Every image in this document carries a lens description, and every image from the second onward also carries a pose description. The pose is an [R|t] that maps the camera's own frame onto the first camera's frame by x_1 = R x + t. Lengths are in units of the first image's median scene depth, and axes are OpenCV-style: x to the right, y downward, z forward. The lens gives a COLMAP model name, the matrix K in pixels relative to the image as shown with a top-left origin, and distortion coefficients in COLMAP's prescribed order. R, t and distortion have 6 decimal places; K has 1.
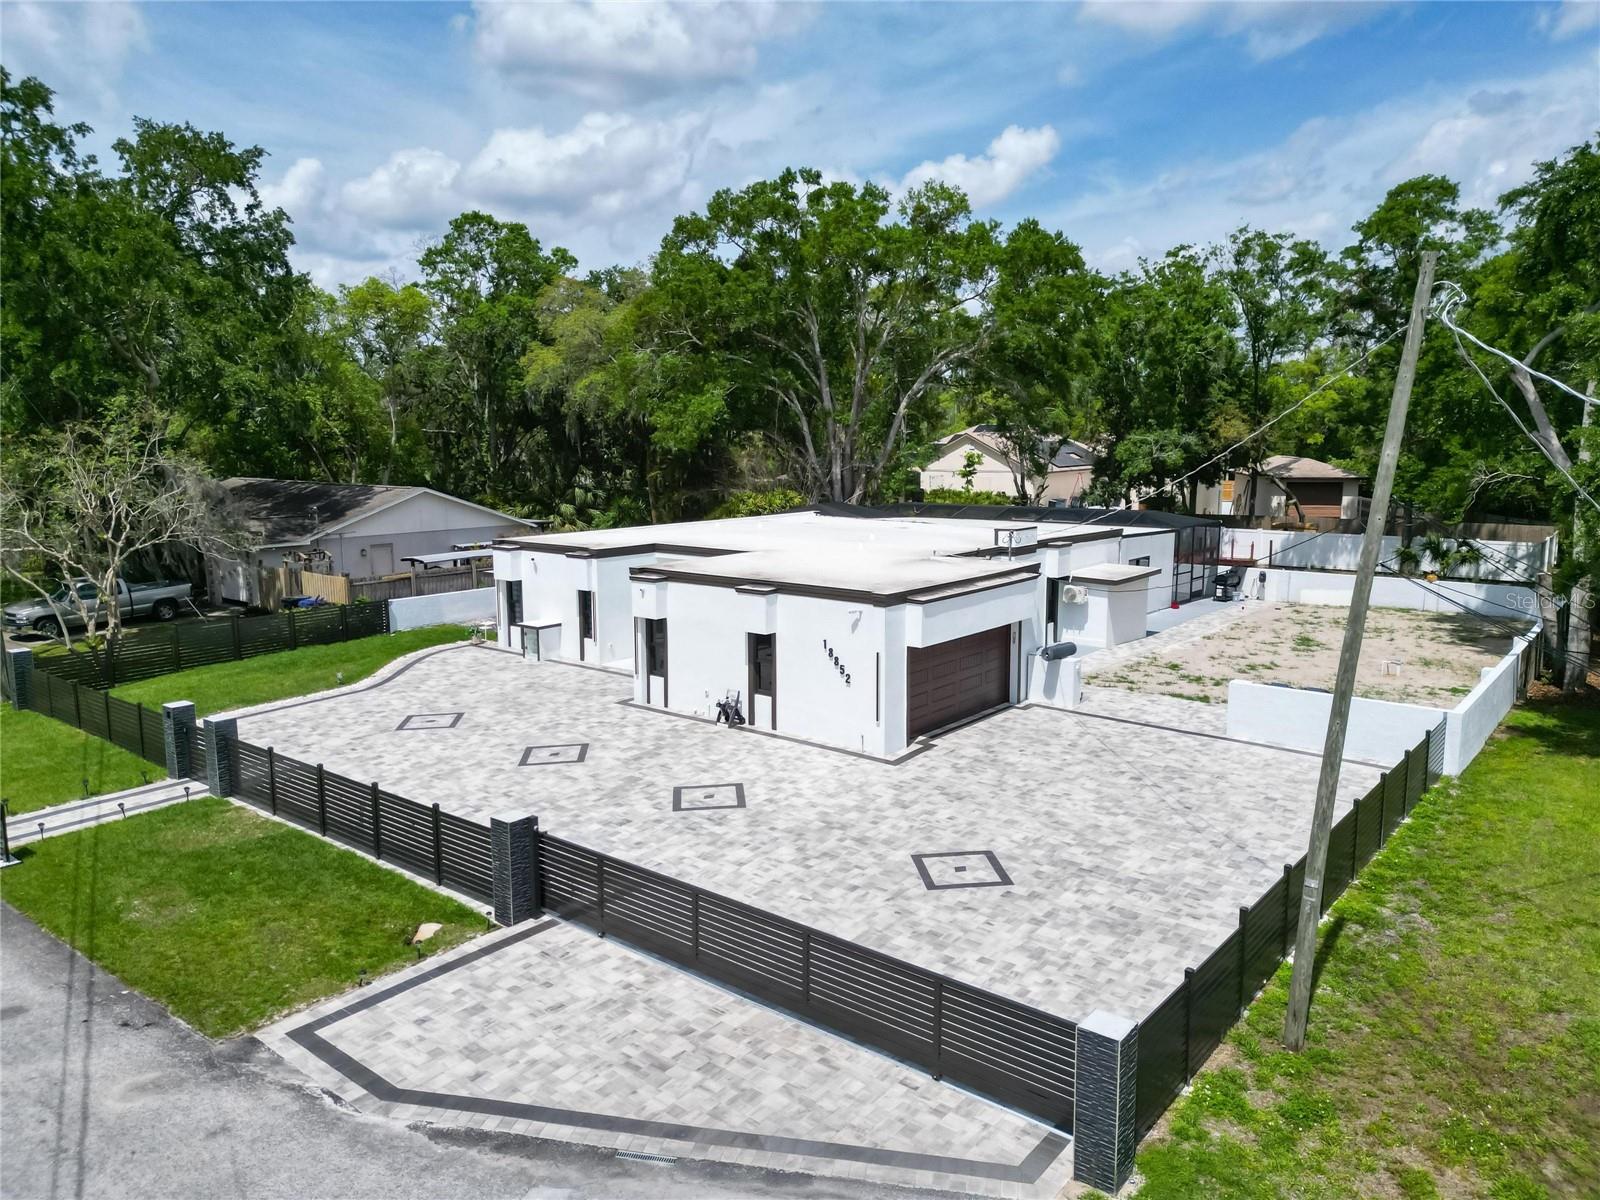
lens RADIAL K [[1125.0, 0, 802.2], [0, 1125.0, 600.3], [0, 0, 1]] dist [0.069784, -0.067162]
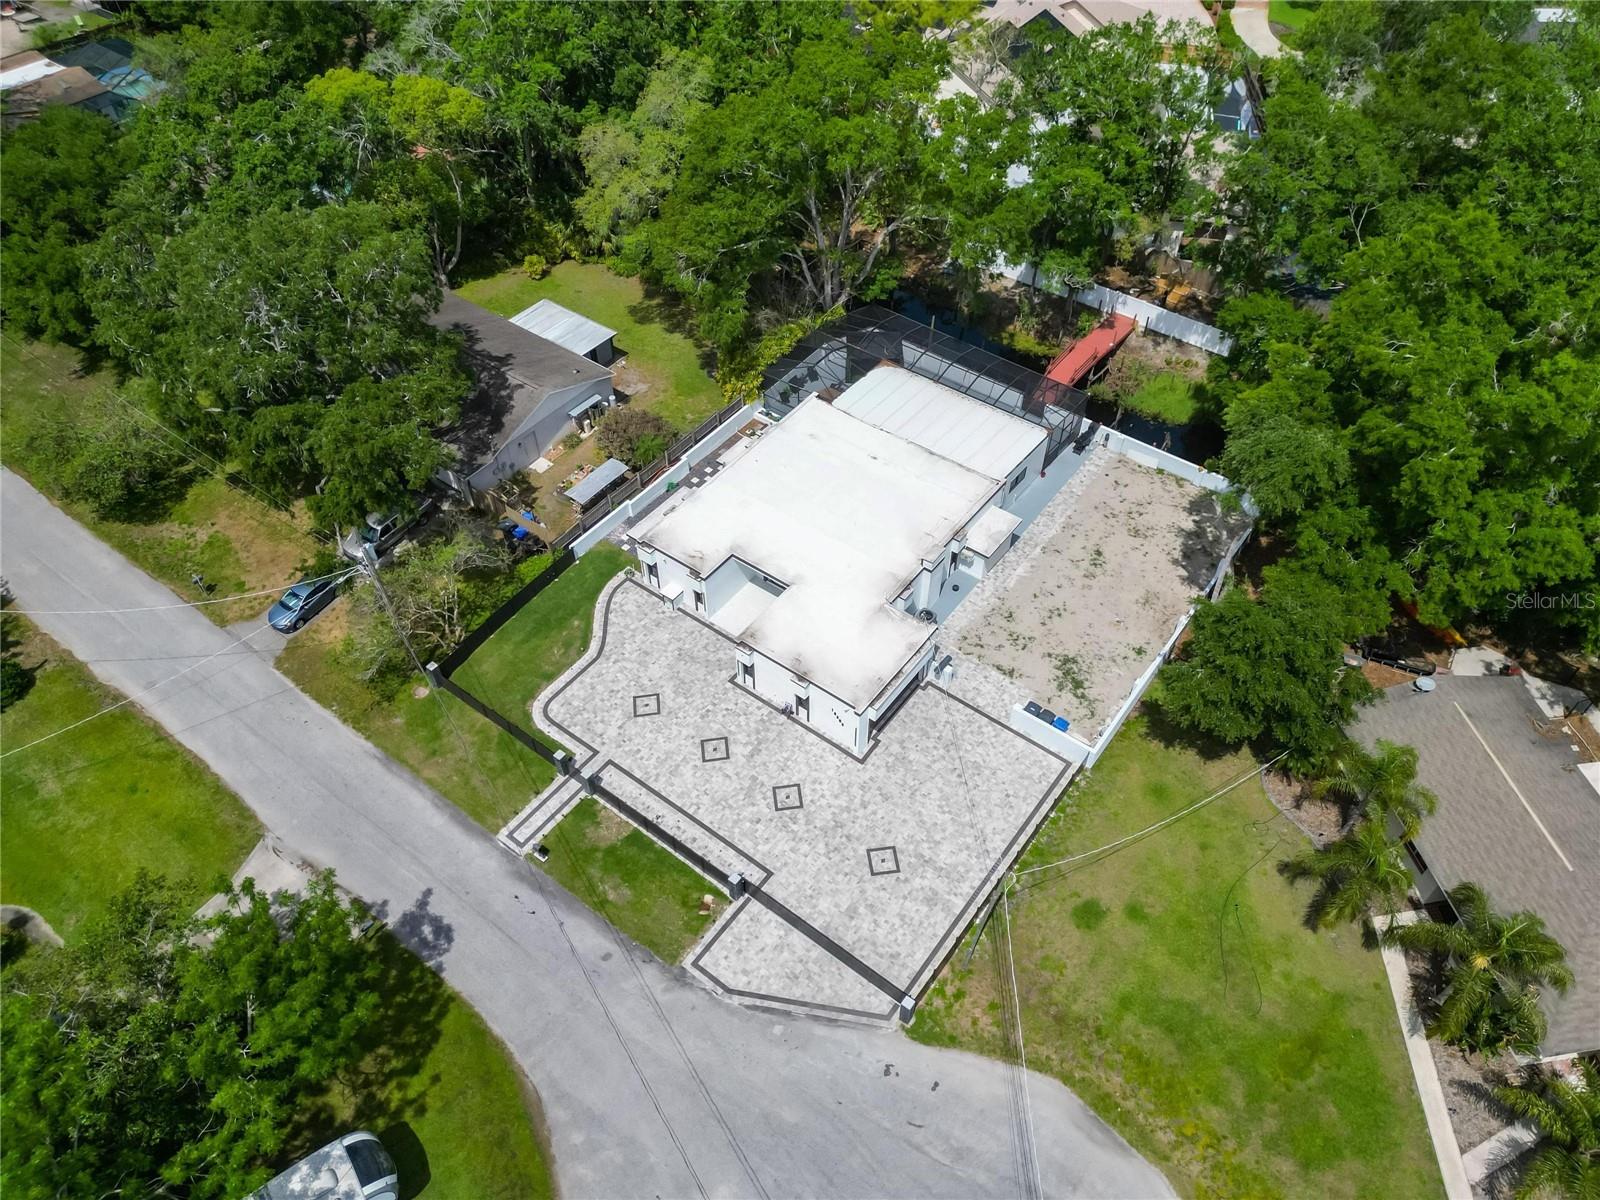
lens RADIAL K [[1125.8, 0, 800.0], [0, 1125.8, 600.0], [0, 0, 1]] dist [0.097274, -0.161581]
pose [[0.999565, -0.023314, 0.018063, -0.089686], [0.006698, 0.775919, 0.630797, -1.740163], [-0.028722, -0.630402, 0.775737, -0.671562]]
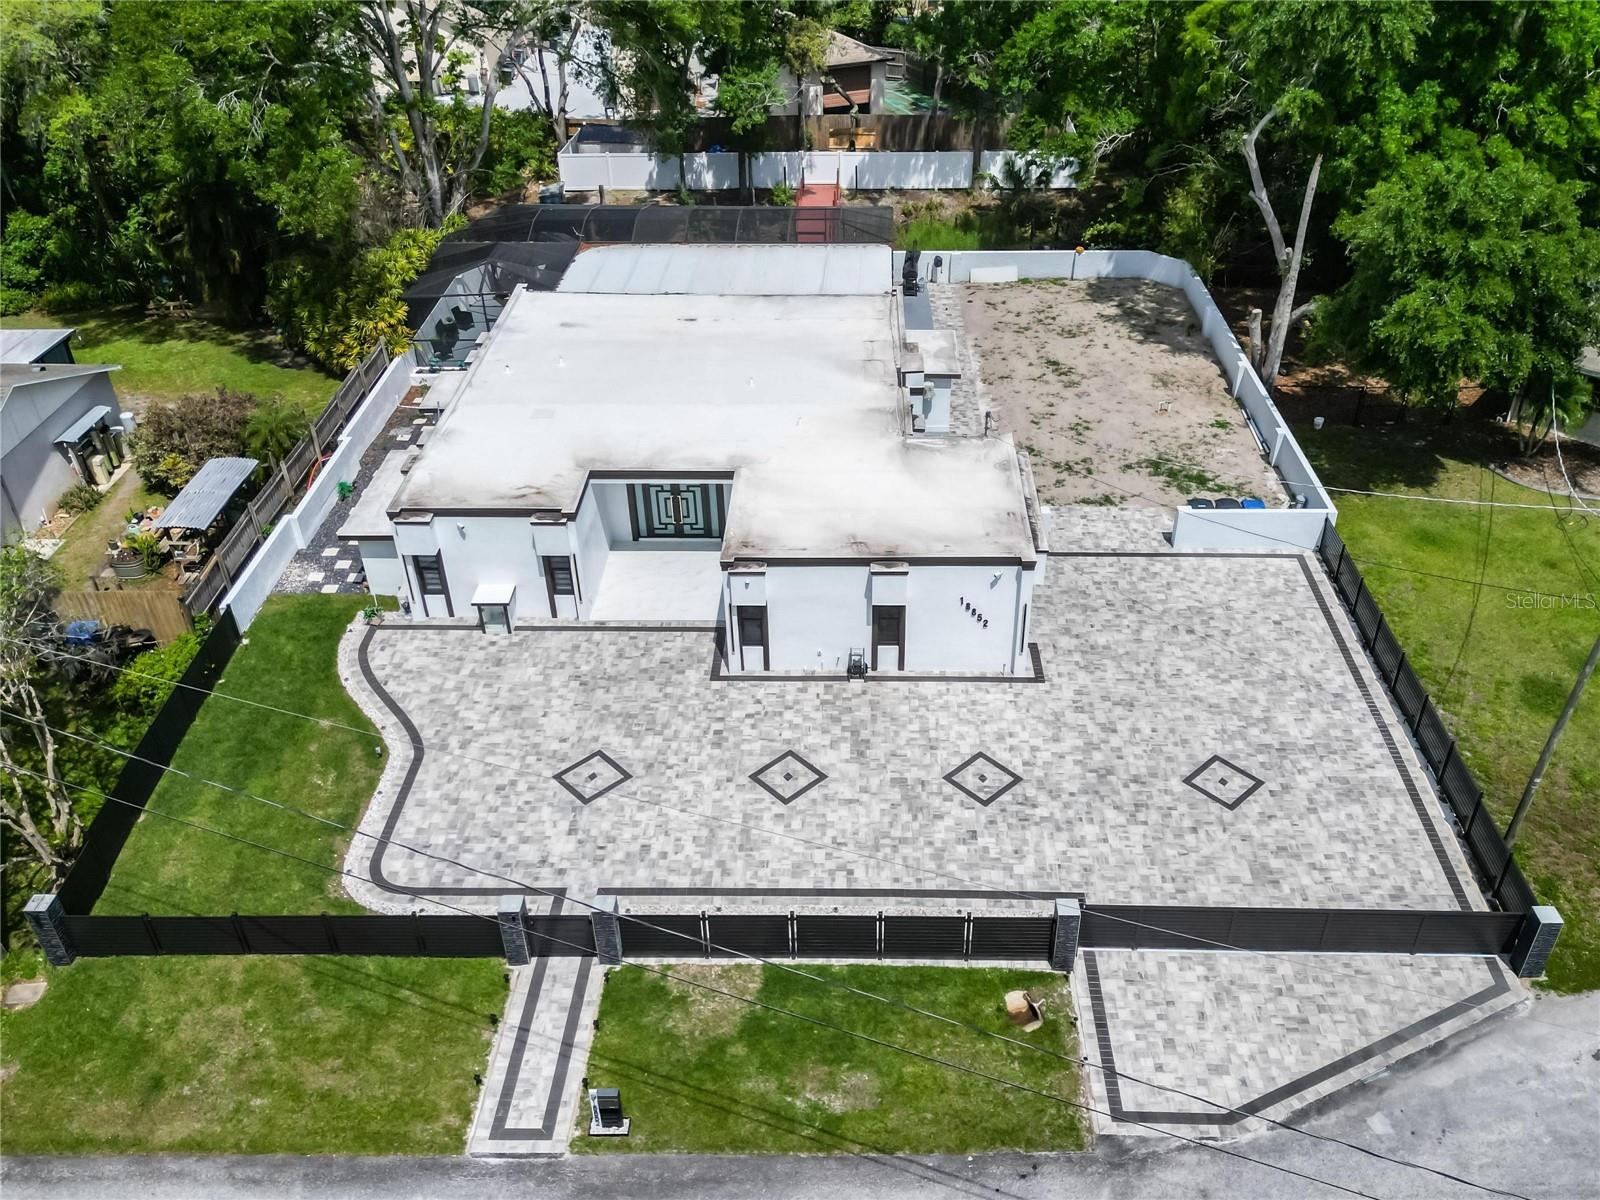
lens RADIAL K [[1340.0, 0, 847.9], [0, 1340.0, 643.2], [0, 0, 1]] dist [0.070110, -0.068793]
pose [[0.786783, -0.356936, 0.503556, -0.870658], [0.095565, 0.876440, 0.471932, -0.649456], [-0.609786, -0.323186, 0.723679, 0.082269]]
